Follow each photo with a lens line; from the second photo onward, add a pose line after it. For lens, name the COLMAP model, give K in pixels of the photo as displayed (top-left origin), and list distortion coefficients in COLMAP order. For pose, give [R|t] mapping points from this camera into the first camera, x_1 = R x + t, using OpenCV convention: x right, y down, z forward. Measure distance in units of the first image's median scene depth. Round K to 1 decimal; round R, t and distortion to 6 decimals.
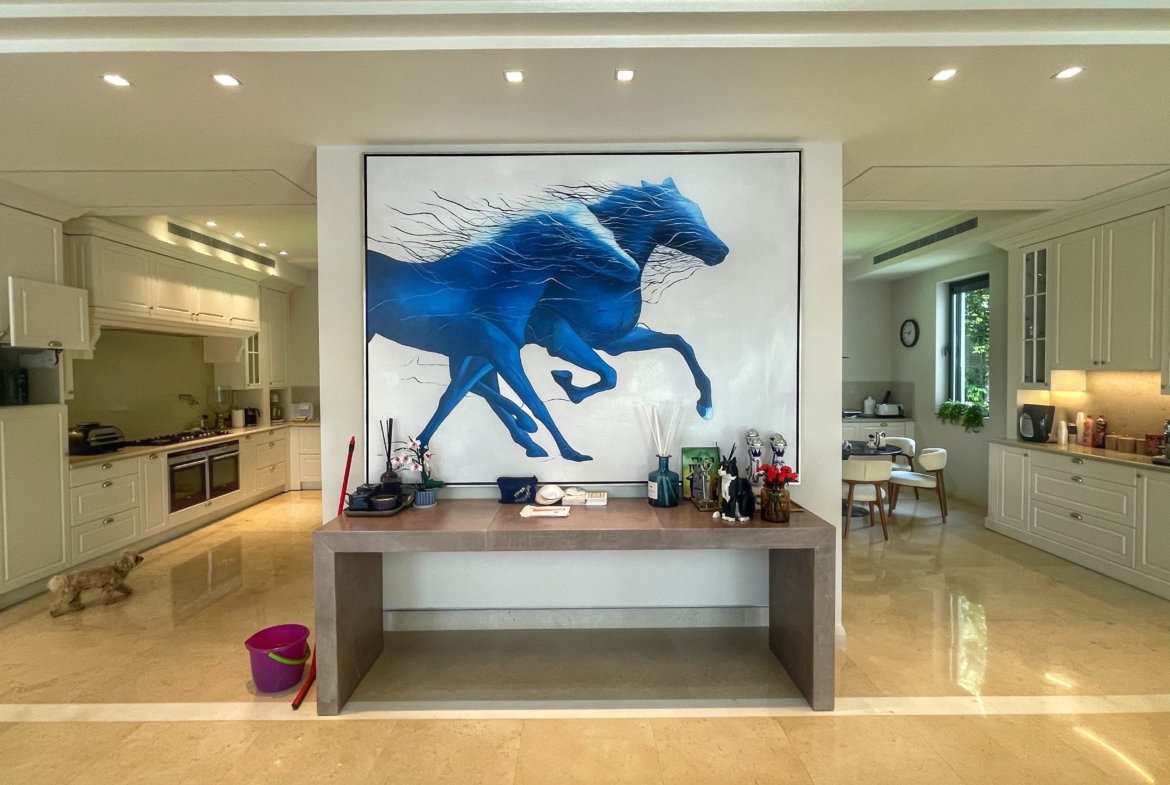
lens RADIAL K [[562.3, 0, 583.9], [0, 562.3, 388.3], [0, 0, 1]] dist [0.001583, -0.000108]
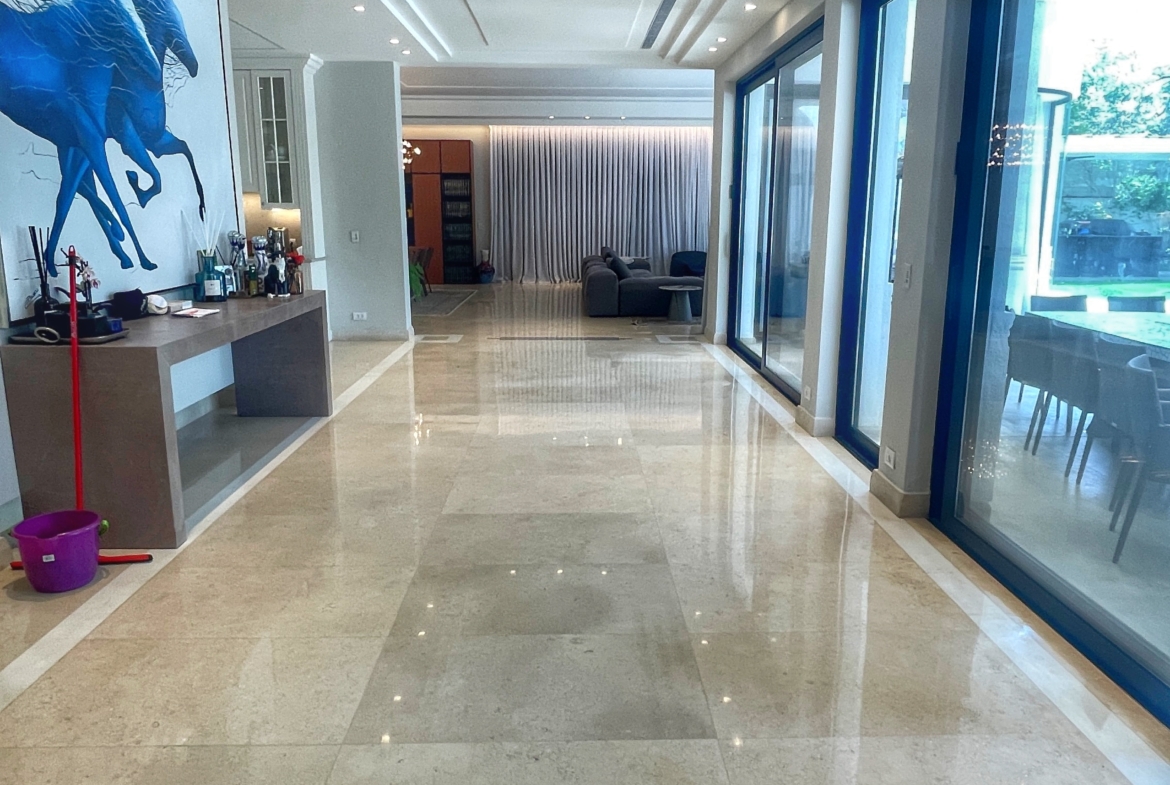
lens RADIAL K [[852.2, 0, 584.4], [0, 852.2, 389.5], [0, 0, 1]] dist [0.003942, -0.001277]
pose [[-0.019487, -0.200765, 0.979446, -1.489483], [0.033171, 0.978963, 0.201326, 0.061349], [-0.999260, 0.036413, -0.012418, 0.292623]]
